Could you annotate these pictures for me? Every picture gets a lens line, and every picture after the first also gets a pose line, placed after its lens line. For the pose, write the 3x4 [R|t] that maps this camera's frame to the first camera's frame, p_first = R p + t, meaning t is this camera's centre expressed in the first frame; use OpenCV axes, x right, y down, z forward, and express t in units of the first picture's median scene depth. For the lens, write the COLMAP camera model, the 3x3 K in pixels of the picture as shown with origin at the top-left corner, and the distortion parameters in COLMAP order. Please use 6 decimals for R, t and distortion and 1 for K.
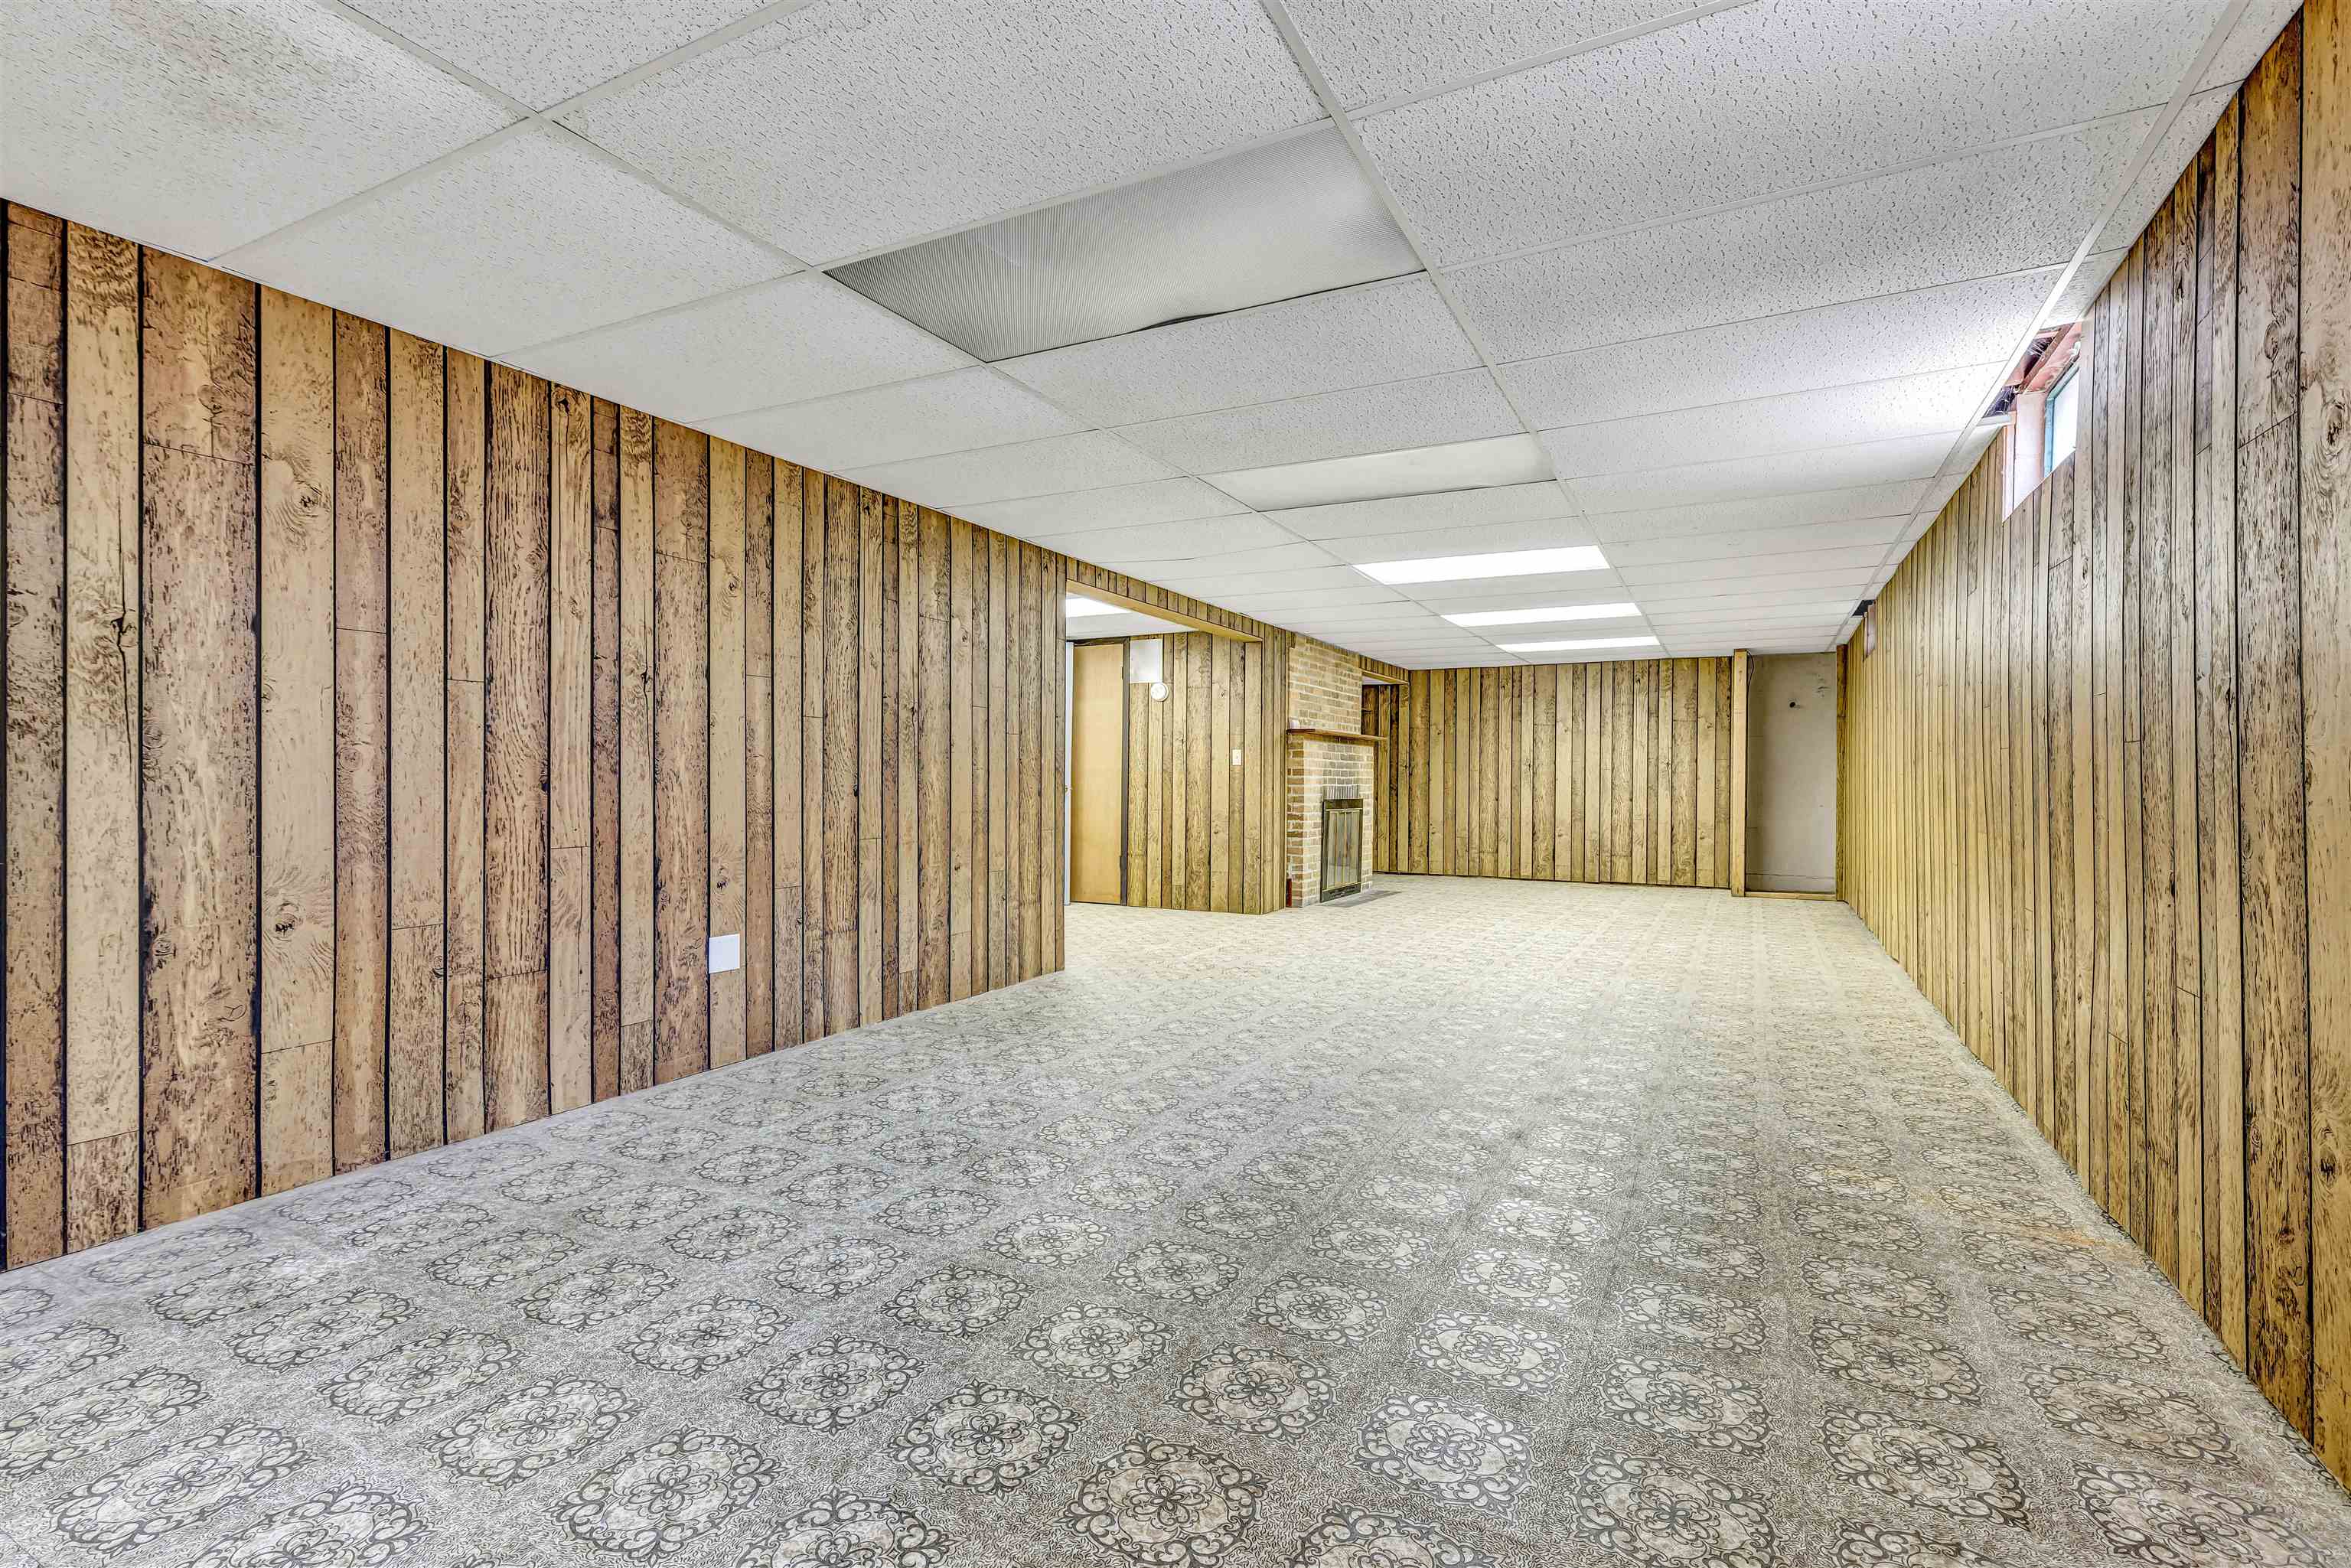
lens RADIAL K [[1072.3, 0, 1221.0], [0, 1072.3, 771.5], [0, 0, 1]] dist [0.048150, -0.000449]
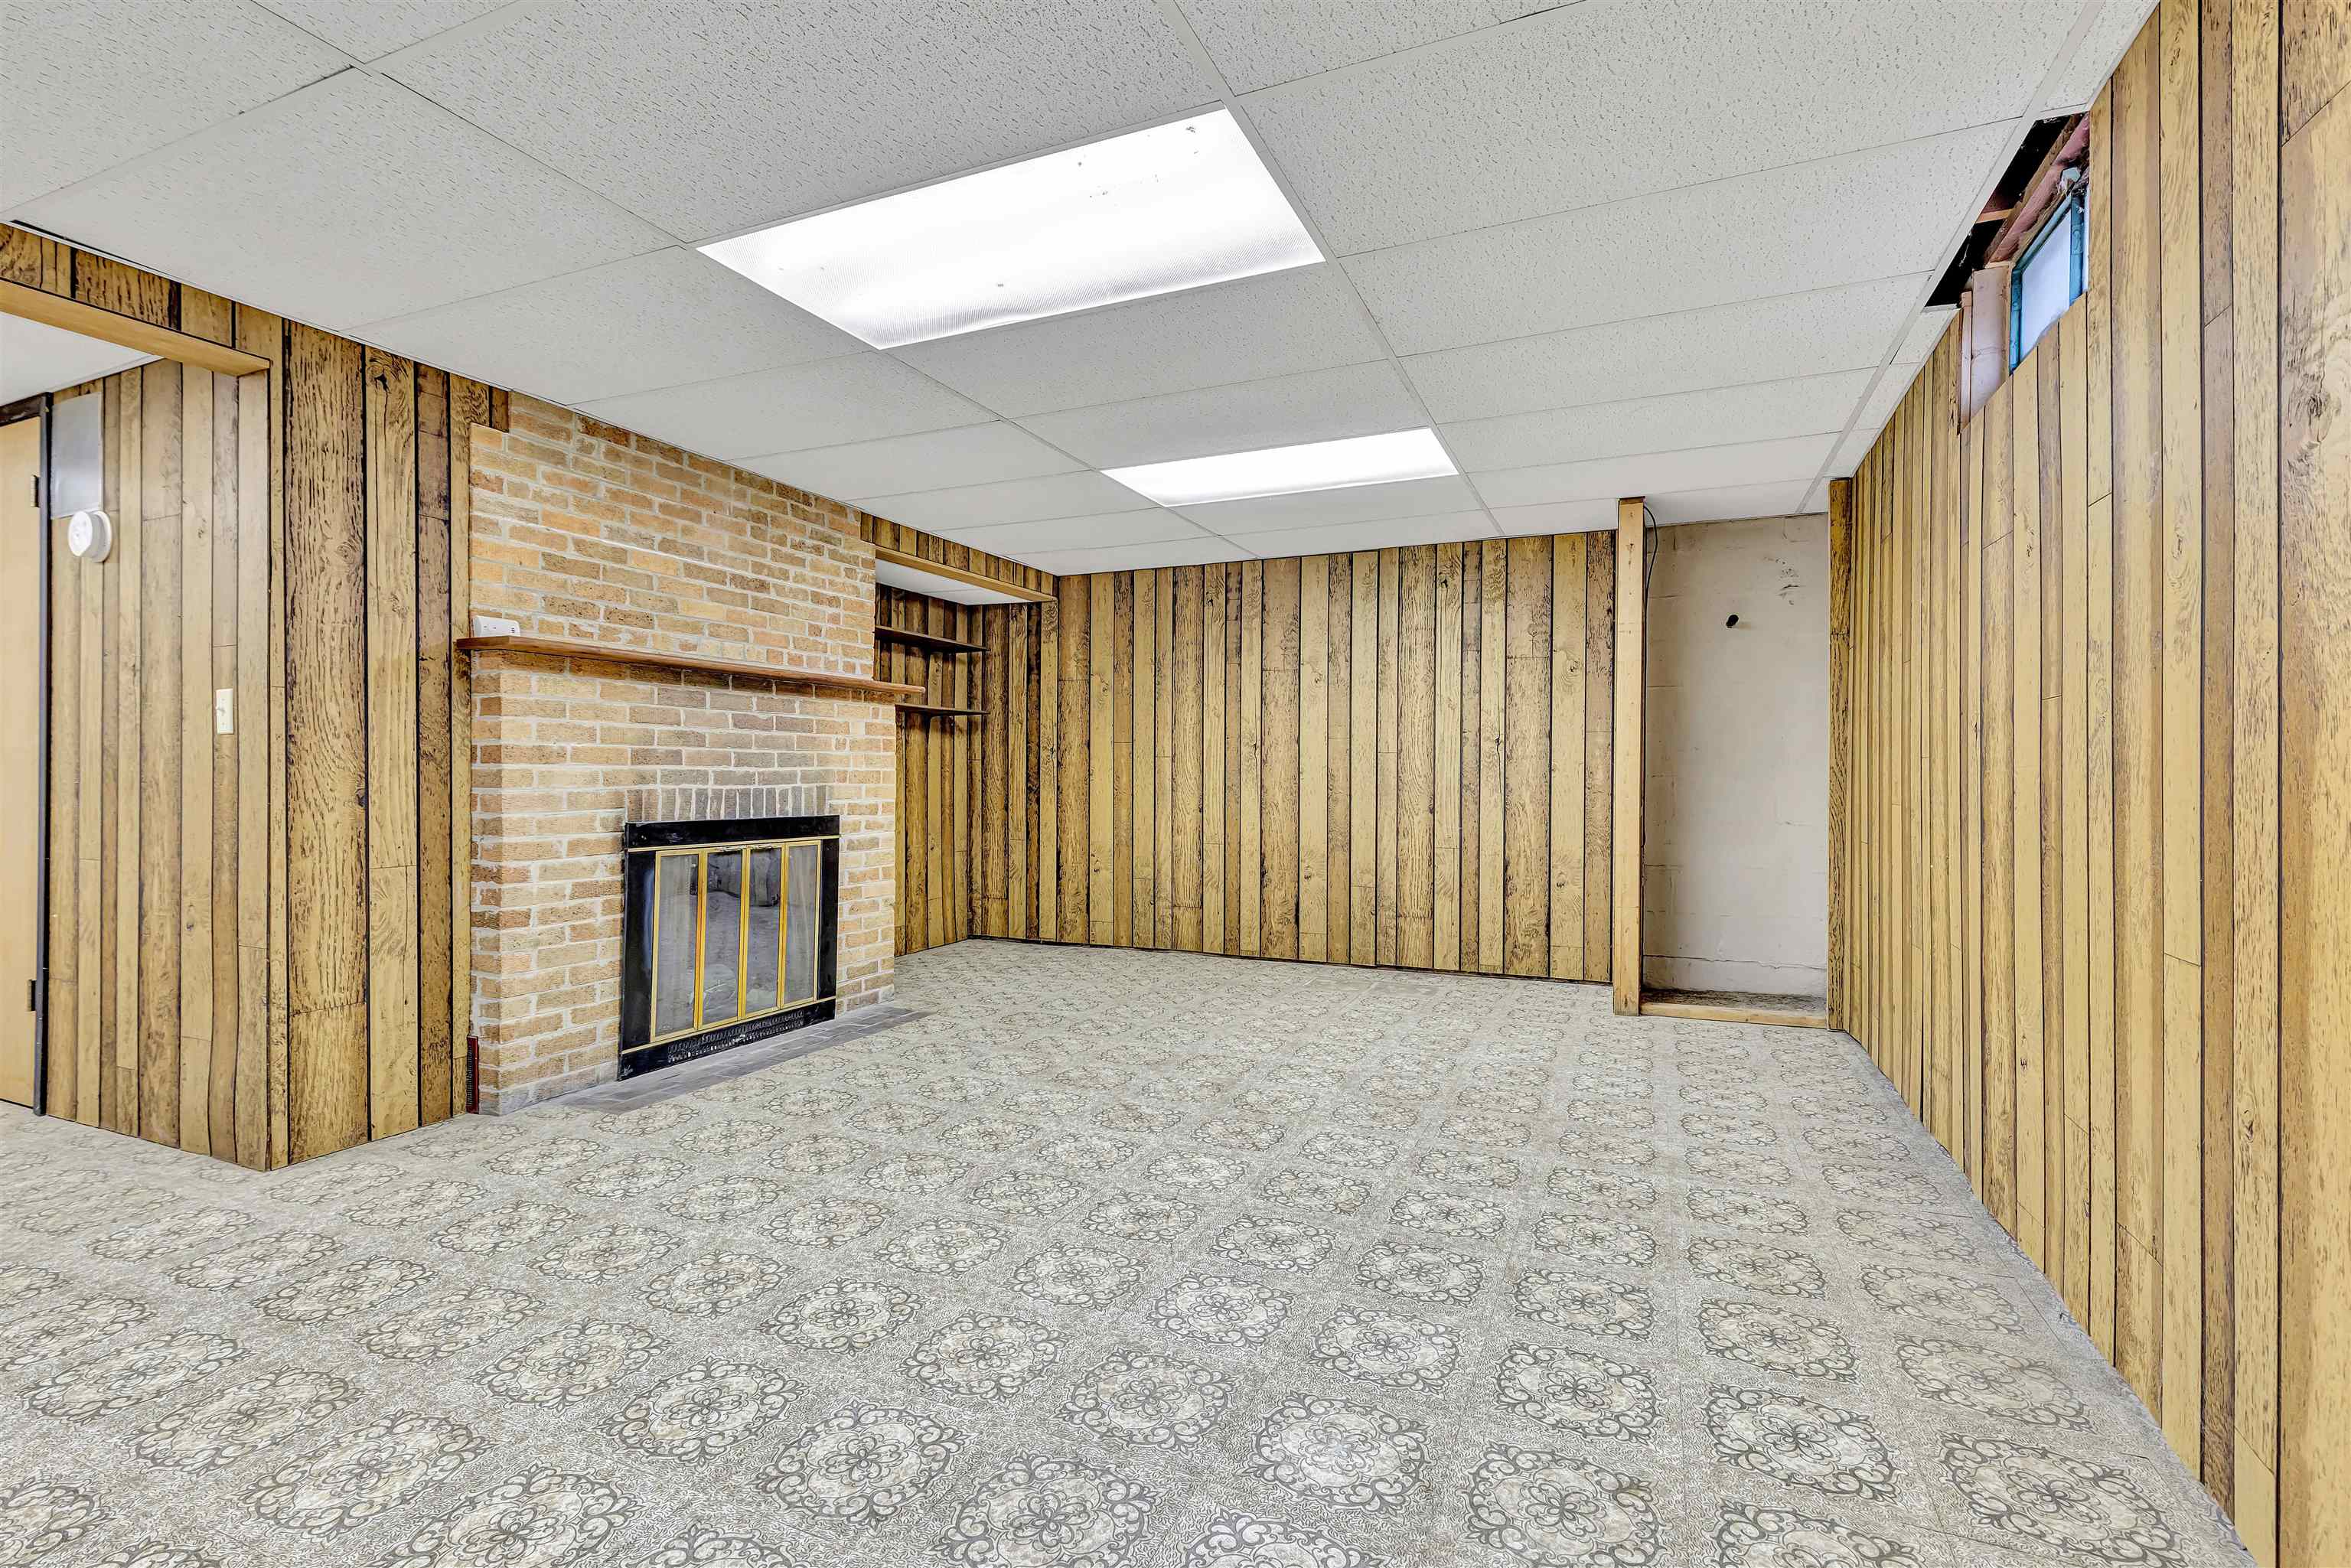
lens RADIAL K [[1075.0, 0, 1181.6], [0, 1075.0, 769.8], [0, 0, 1]] dist [0.000361, -0.000156]
pose [[0.998897, -0.003685, 0.046809, 0.225357], [0.003532, 0.999988, 0.003353, 0.004222], [-0.046821, -0.003184, 0.998898, 0.466666]]
